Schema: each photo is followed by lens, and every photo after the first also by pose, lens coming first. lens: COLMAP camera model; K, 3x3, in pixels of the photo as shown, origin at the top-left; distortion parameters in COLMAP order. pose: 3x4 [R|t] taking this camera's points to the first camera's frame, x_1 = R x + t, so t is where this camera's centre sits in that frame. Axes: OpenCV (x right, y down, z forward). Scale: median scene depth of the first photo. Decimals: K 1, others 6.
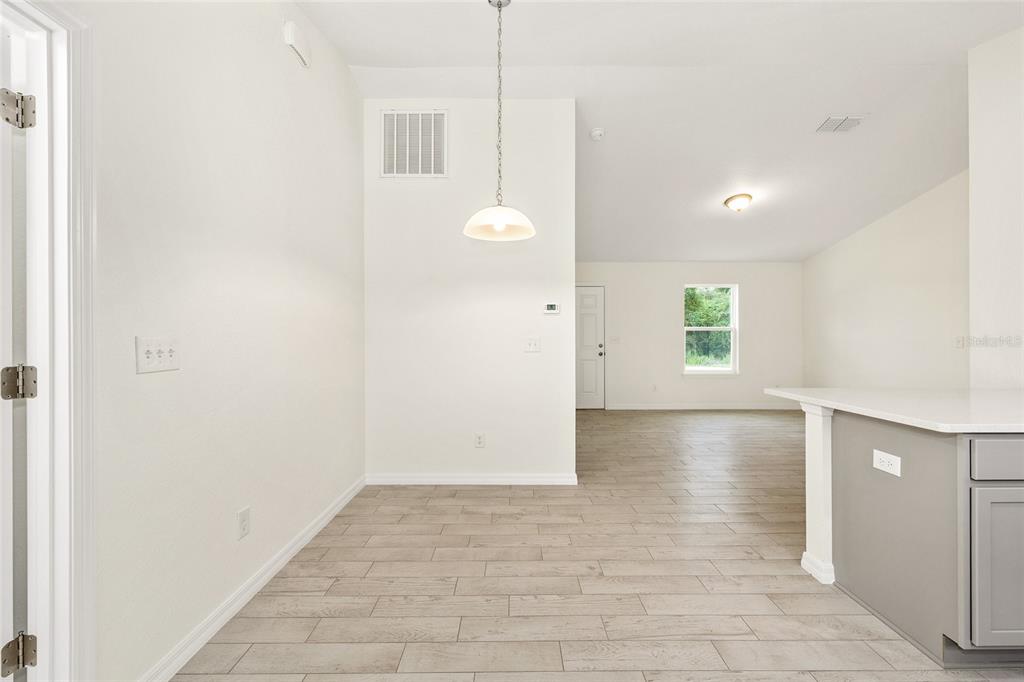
lens RADIAL K [[423.9, 0, 512.8], [0, 423.9, 336.3], [0, 0, 1]] dist [-0.003111, 0.002144]
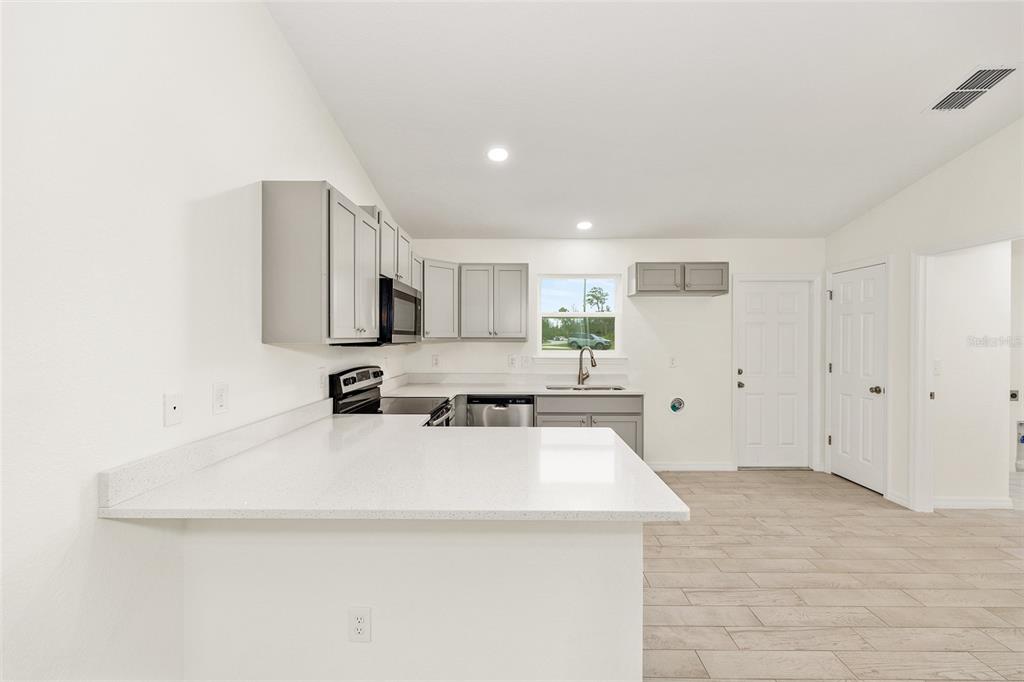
lens RADIAL K [[406.3, 0, 517.2], [0, 406.3, 341.5], [0, 0, 1]] dist [-0.003373, 0.000441]
pose [[-0.999946, 0.002133, 0.010137, 0.683131], [0.002166, 0.999993, 0.003186, -0.058032], [-0.010130, 0.003208, -0.999944, 1.273228]]
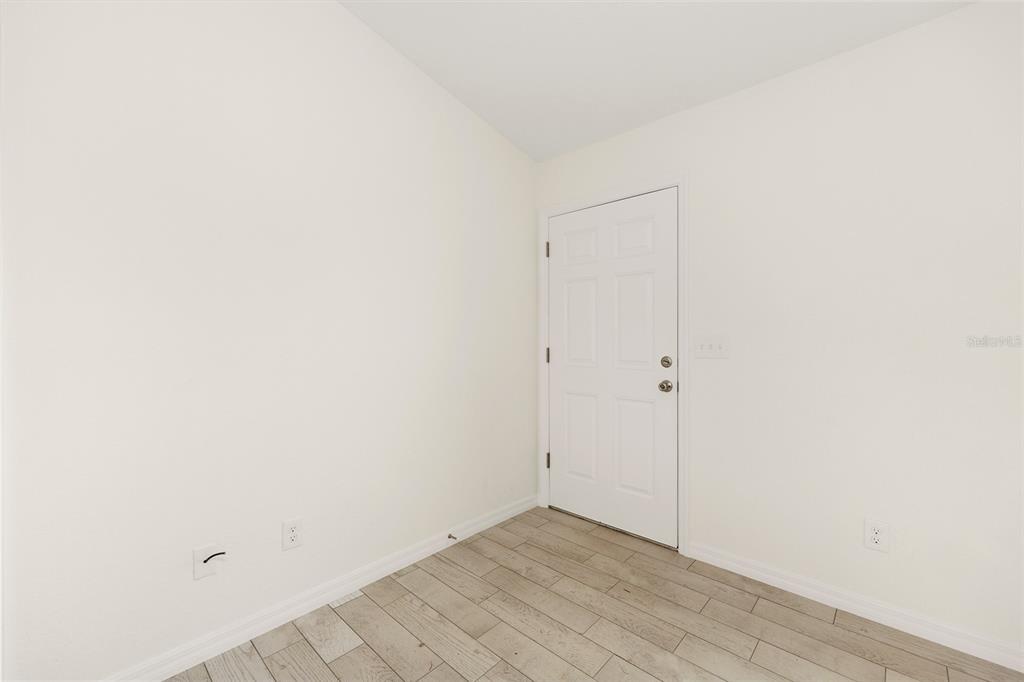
lens RADIAL K [[423.9, 0, 513.6], [0, 423.9, 339.1], [0, 0, 1]] dist [-0.003111, 0.002144]
pose [[0.739636, 0.006245, -0.672978, 0.846802], [0.000216, 0.999955, 0.009516, 0.001130], [0.673007, -0.007184, 0.739601, 1.629931]]
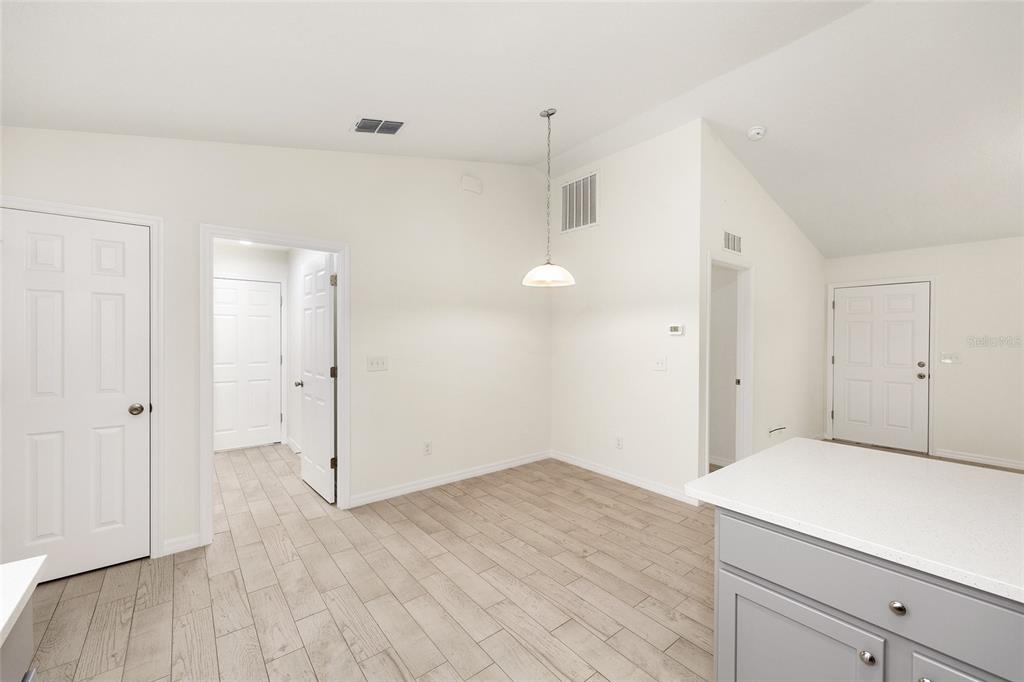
lens RADIAL K [[406.3, 0, 511.8], [0, 406.3, 339.1], [0, 0, 1]] dist [-0.003373, 0.000441]
pose [[0.627360, 0.007827, -0.778690, 0.748940], [-0.002161, 0.999963, 0.008310, -0.061528], [0.778726, -0.003531, 0.627354, 0.073739]]
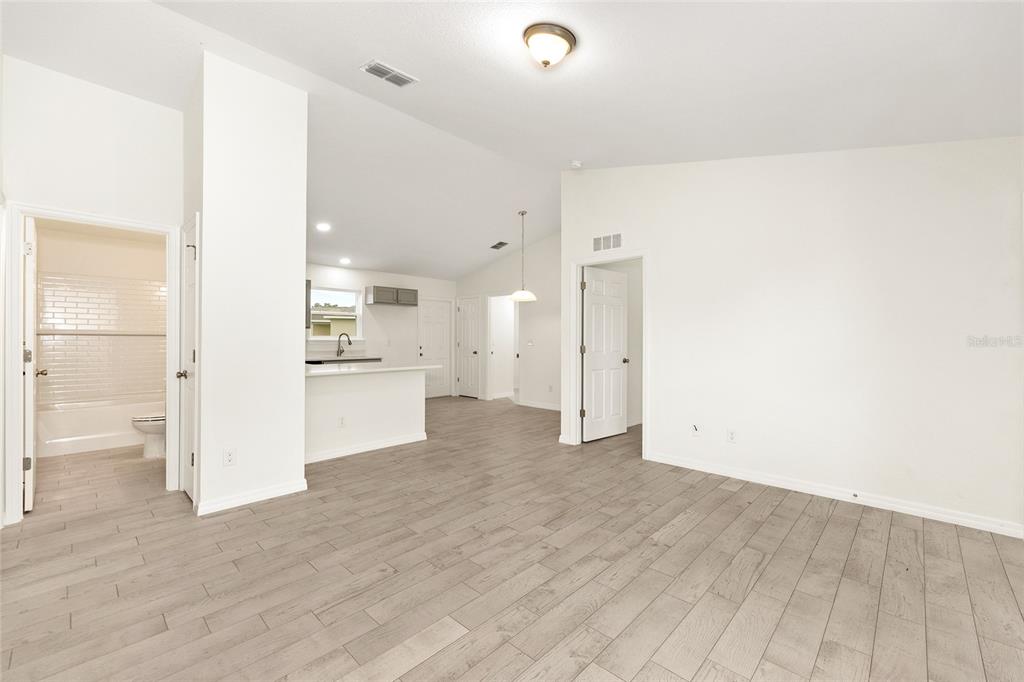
lens RADIAL K [[423.9, 0, 516.0], [0, 423.9, 338.4], [0, 0, 1]] dist [-0.003111, 0.002144]
pose [[-0.686967, 0.000489, -0.726689, 1.570884], [0.001775, 0.999998, -0.001005, 0.000280], [0.726687, -0.001980, -0.686966, 2.282136]]
